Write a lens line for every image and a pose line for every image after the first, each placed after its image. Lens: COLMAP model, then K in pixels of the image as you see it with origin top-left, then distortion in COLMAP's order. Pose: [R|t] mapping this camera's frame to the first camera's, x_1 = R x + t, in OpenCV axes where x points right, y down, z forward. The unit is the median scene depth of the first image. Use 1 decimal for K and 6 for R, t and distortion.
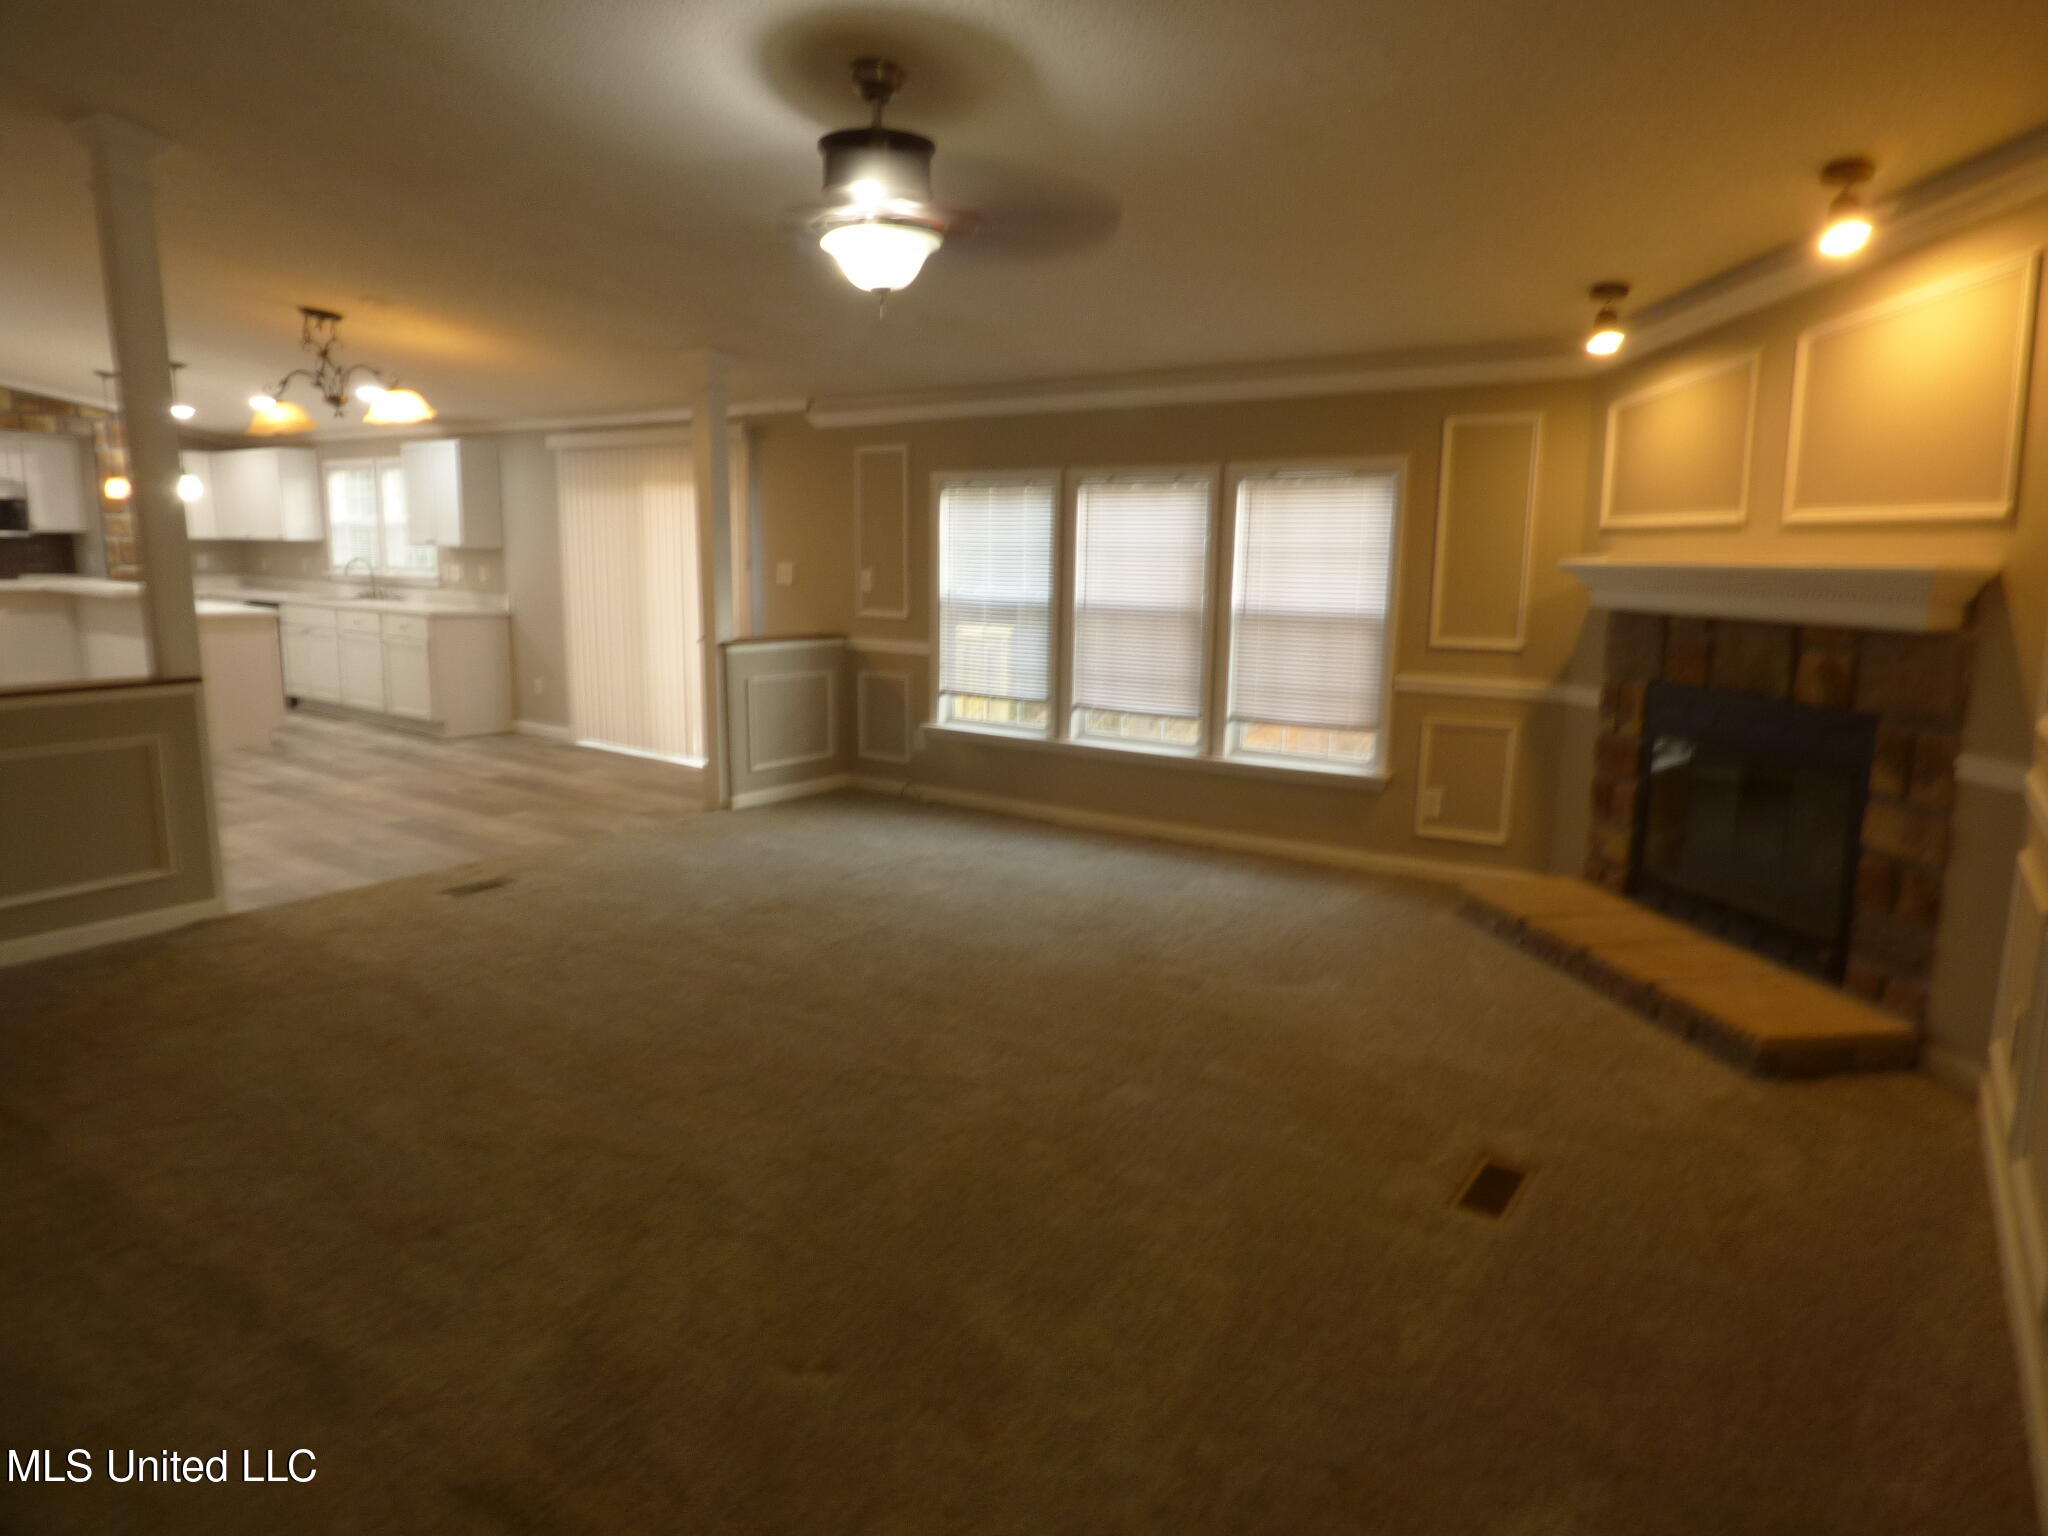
lens RADIAL K [[1211.6, 0, 1029.6], [0, 1211.6, 737.3], [0, 0, 1]] dist [0.000204, 0.000067]
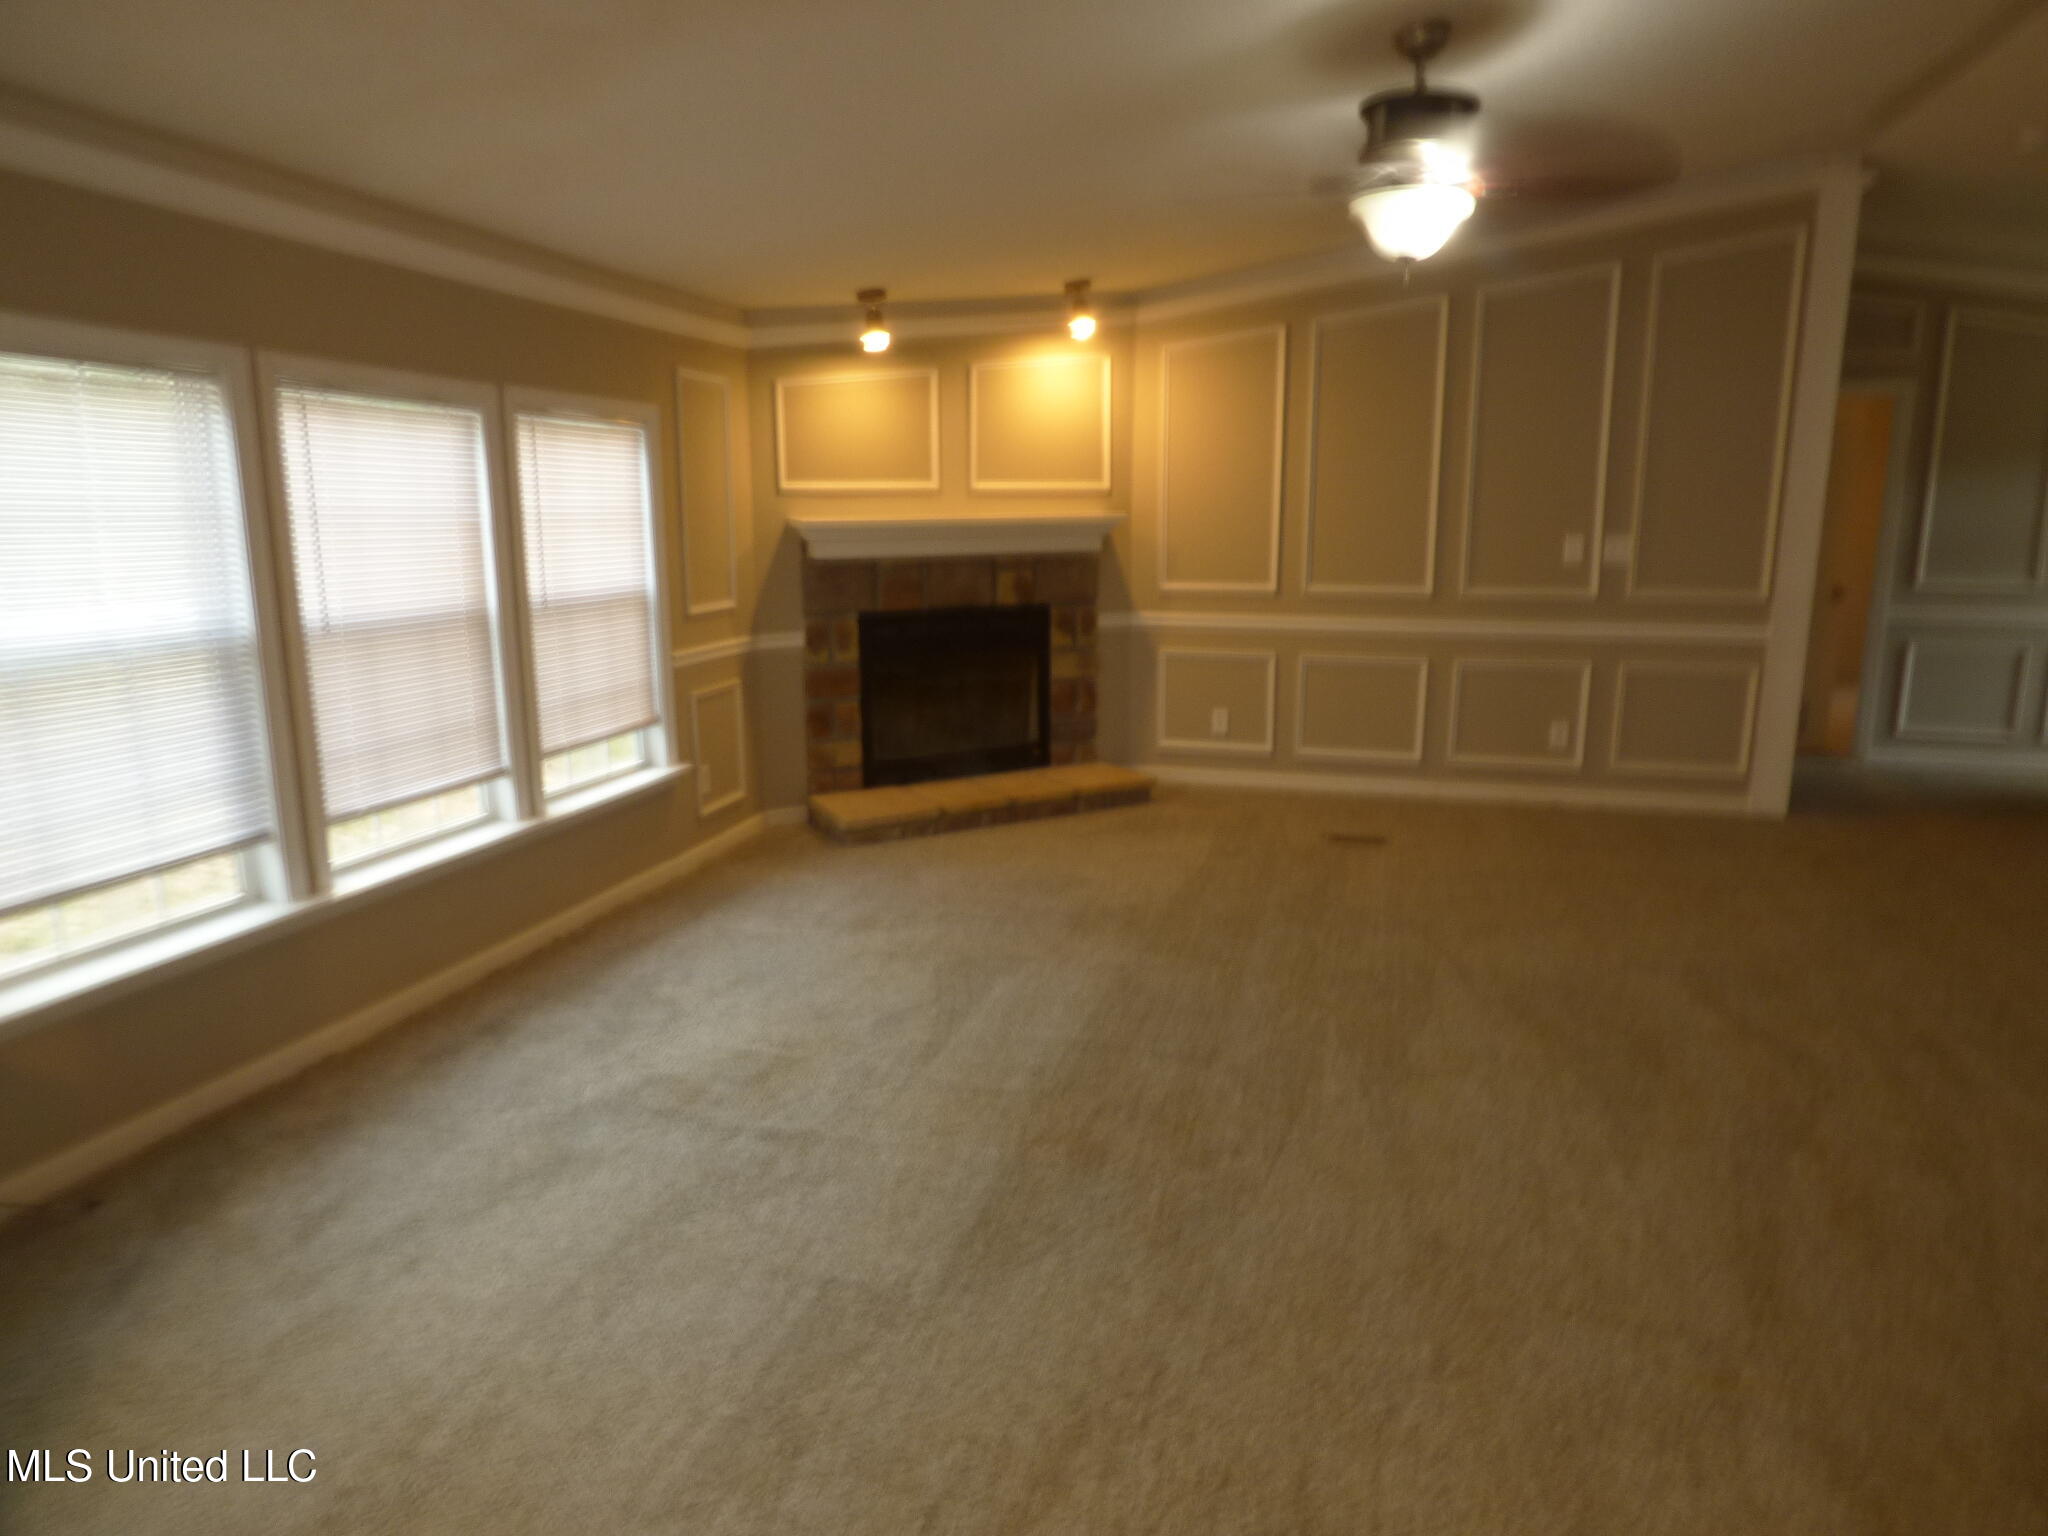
lens RADIAL K [[1281.8, 0, 1024.0], [0, 1281.8, 768.0], [0, 0, 1]] dist [0.001516, 0.000054]
pose [[-0.318522, -0.190855, 0.928503, -0.762358], [0.149960, 0.957040, 0.248165, -0.187505], [-0.935979, 0.218284, -0.276217, 1.171812]]
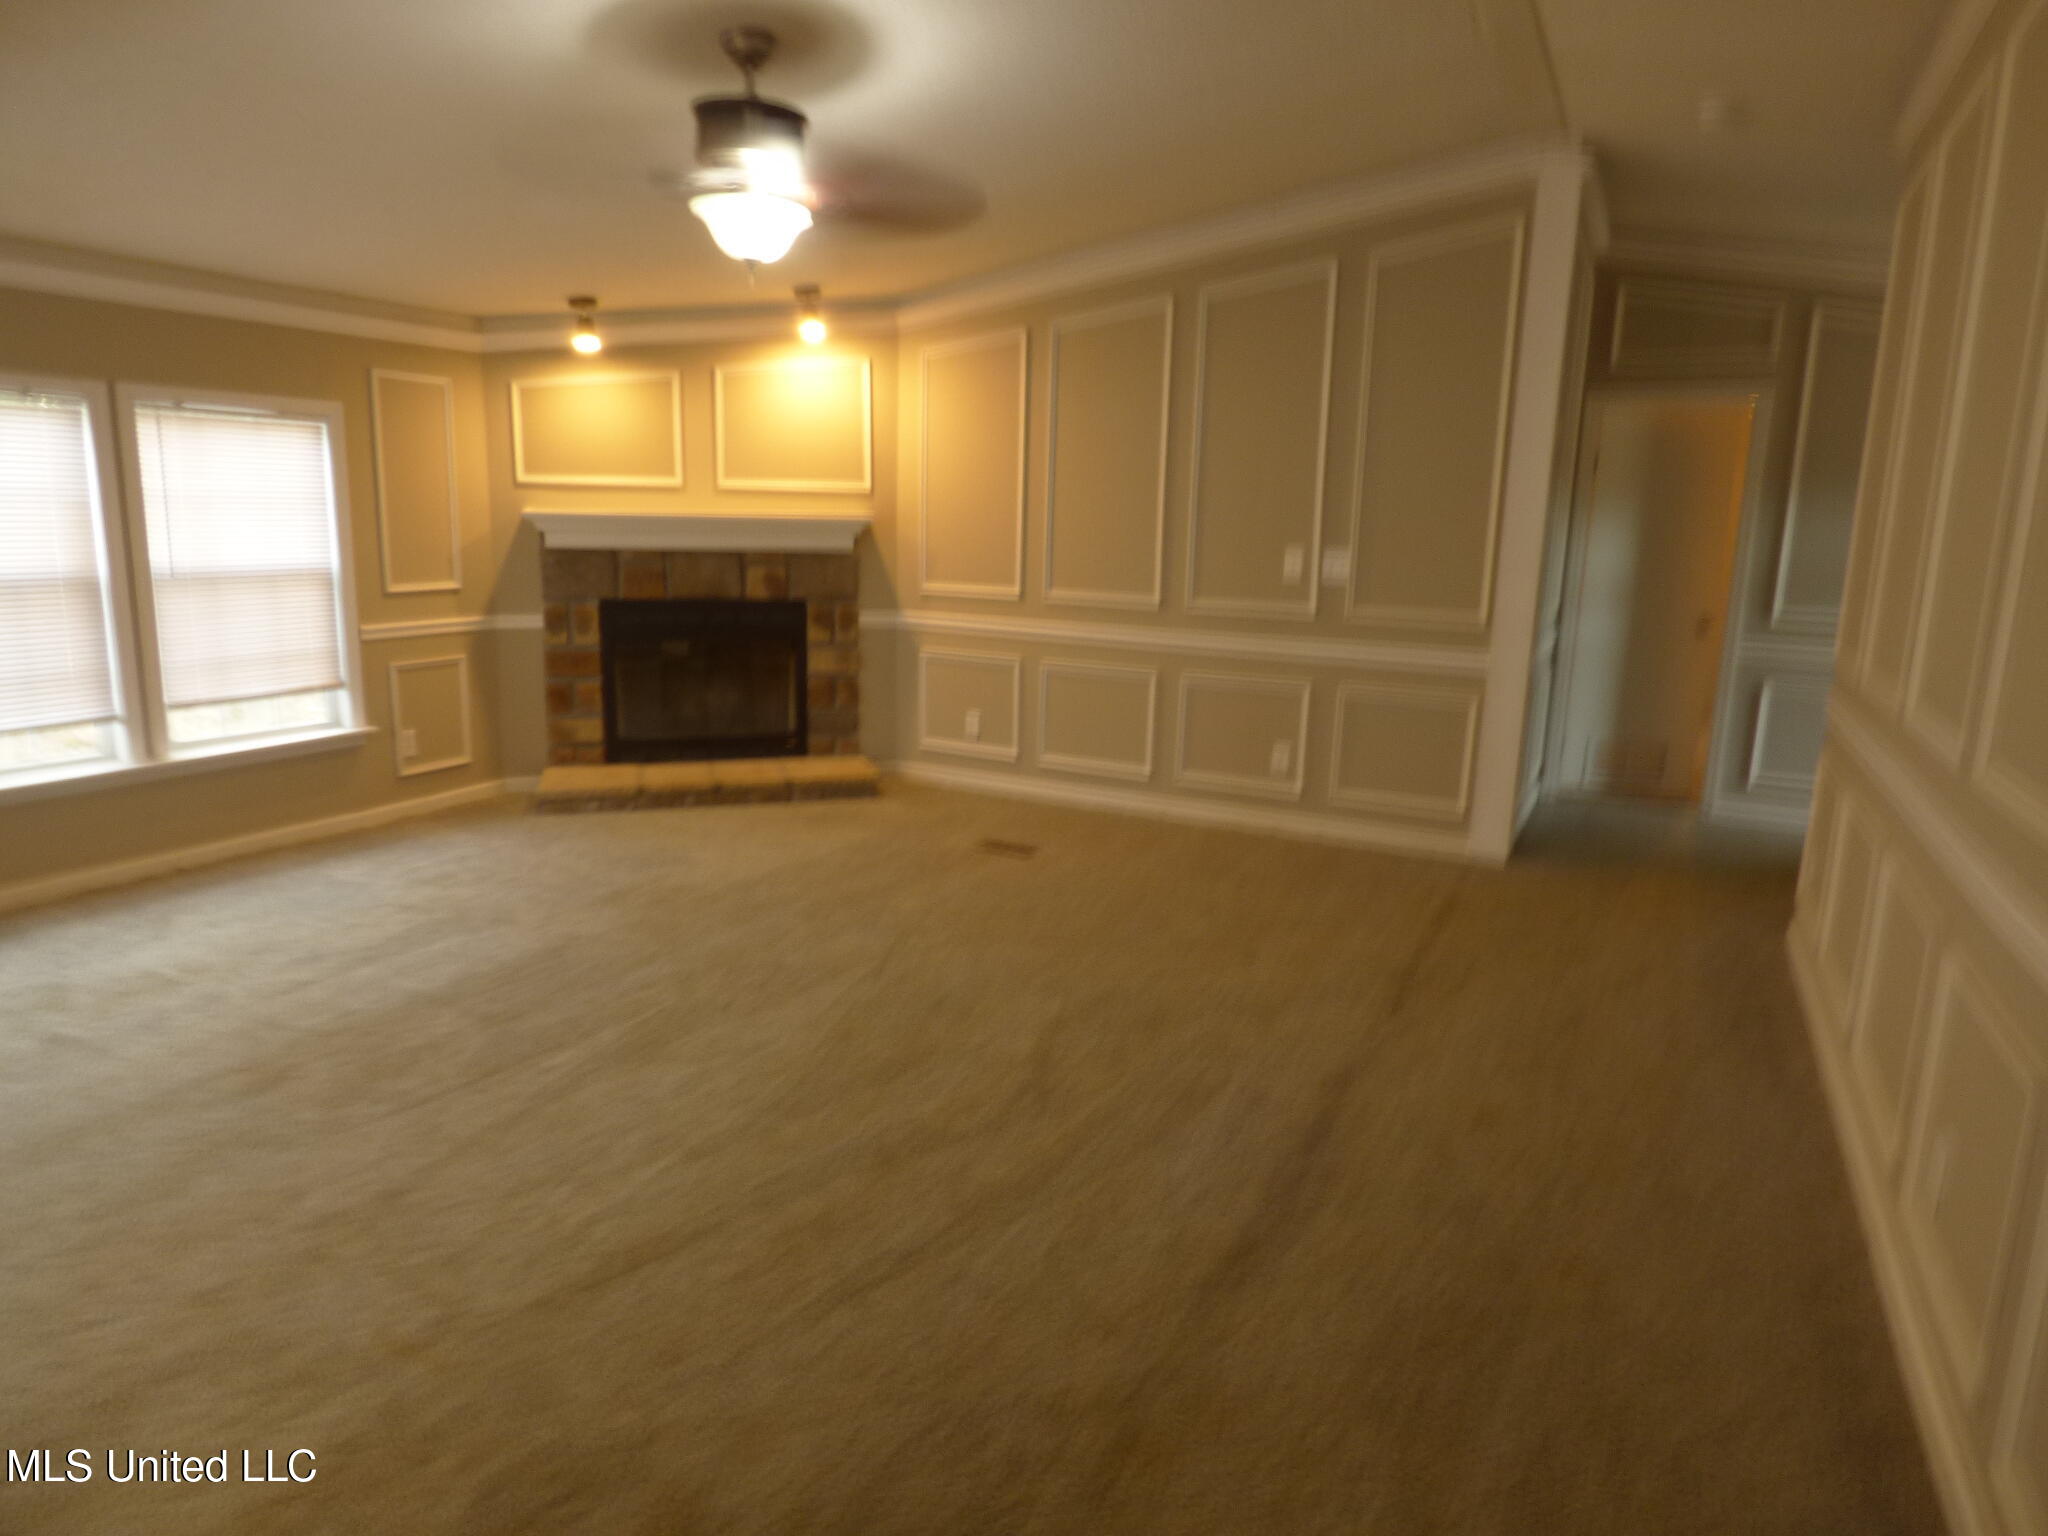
lens RADIAL K [[1281.8, 0, 1024.0], [0, 1281.8, 768.0], [0, 0, 1]] dist [0.001516, 0.000054]
pose [[-0.099004, -0.203511, 0.974054, -0.903736], [0.132623, 0.967432, 0.215607, -0.105118], [-0.986210, 0.150528, -0.068789, 0.625005]]
